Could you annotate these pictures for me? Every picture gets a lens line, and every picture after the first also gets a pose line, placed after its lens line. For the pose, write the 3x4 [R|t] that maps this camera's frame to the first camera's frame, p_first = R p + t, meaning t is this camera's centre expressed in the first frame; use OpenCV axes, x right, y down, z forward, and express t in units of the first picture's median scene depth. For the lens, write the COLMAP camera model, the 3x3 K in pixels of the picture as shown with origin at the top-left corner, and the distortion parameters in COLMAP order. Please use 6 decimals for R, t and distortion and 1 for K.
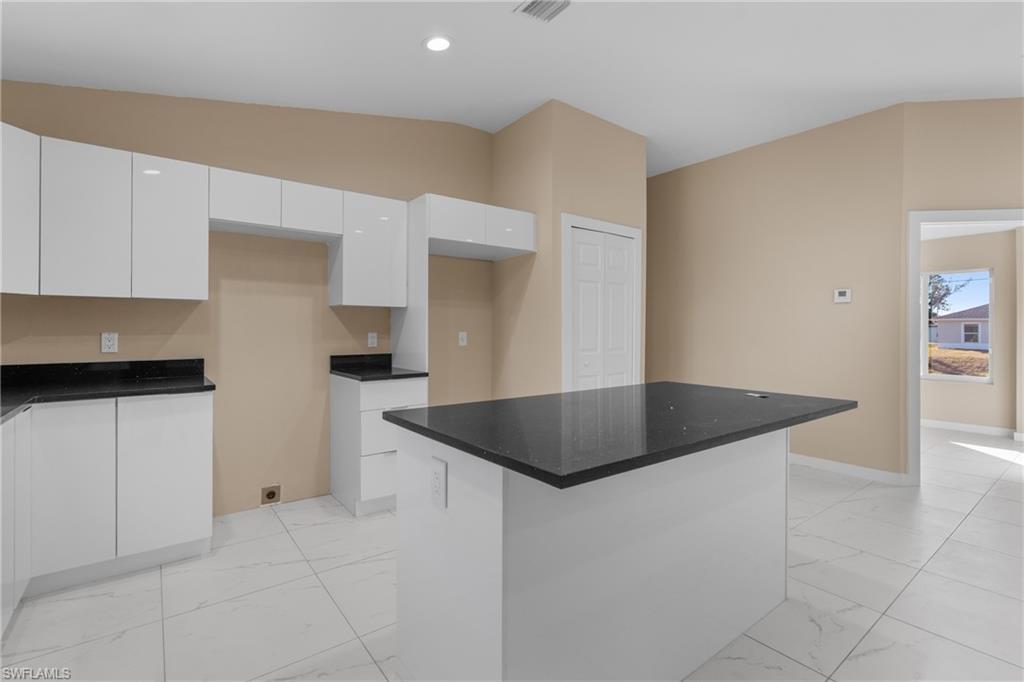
lens RADIAL K [[467.4, 0, 510.2], [0, 467.4, 330.1], [0, 0, 1]] dist [-0.002107, 0.000178]
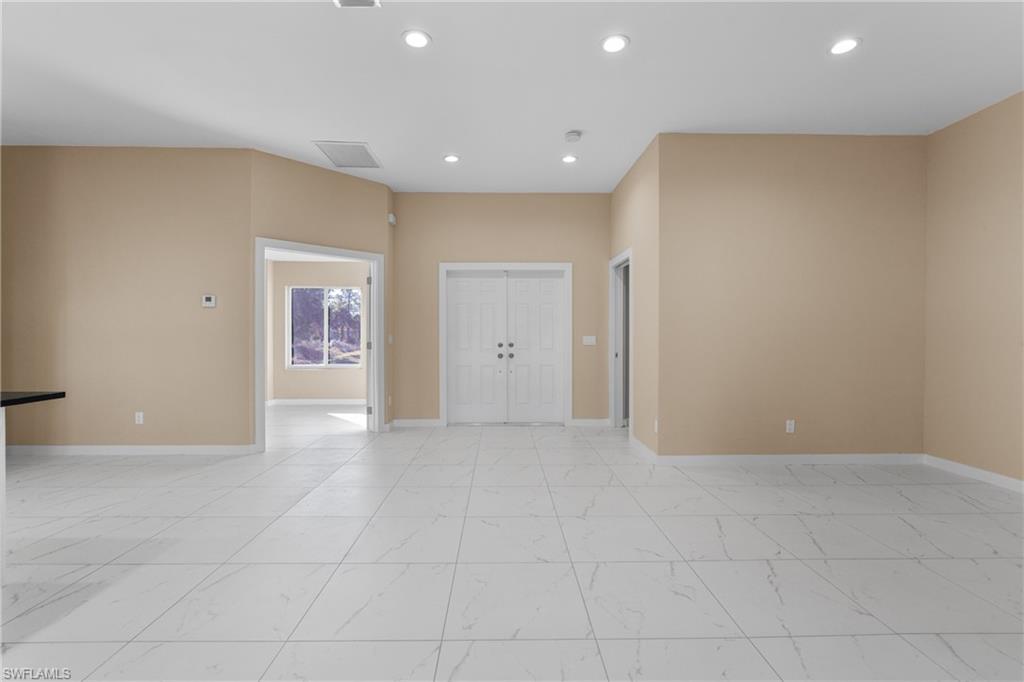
lens RADIAL K [[464.7, 0, 507.8], [0, 464.7, 336.7], [0, 0, 1]] dist [-0.001942, 0.000421]
pose [[0.598588, -0.008585, 0.801011, 0.251042], [-0.001890, 0.999925, 0.012129, -0.000612], [-0.801055, -0.008774, 0.598527, -0.301829]]
